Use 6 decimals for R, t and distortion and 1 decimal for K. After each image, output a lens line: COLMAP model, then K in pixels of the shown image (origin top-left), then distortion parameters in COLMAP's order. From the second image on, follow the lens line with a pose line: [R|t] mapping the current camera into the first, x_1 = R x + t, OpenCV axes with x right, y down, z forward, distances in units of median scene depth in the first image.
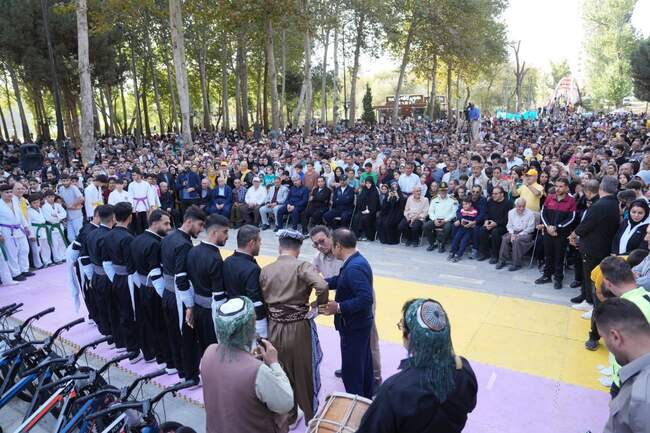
lens RADIAL K [[463.6, 0, 325.0], [0, 463.6, 216.5], [0, 0, 1]] dist [-0.115301, 0.095812]
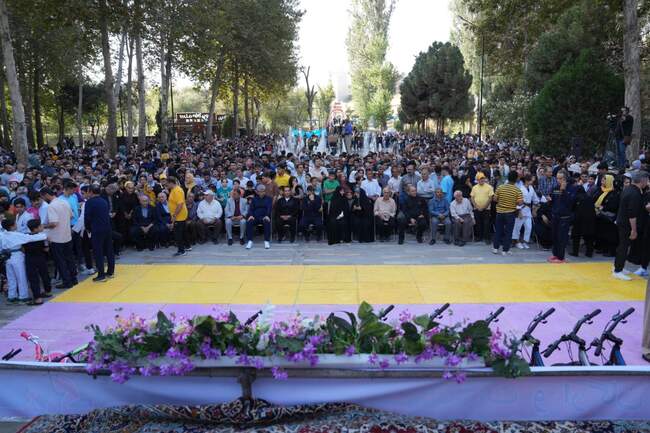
lens RADIAL K [[463.6, 0, 325.0], [0, 463.6, 216.5], [0, 0, 1]] dist [-0.115301, 0.095812]
pose [[0.856179, -0.071932, 0.511648, -0.143411], [0.093515, 0.995481, -0.016532, 0.001888], [-0.508147, 0.062001, 0.859036, 0.028465]]
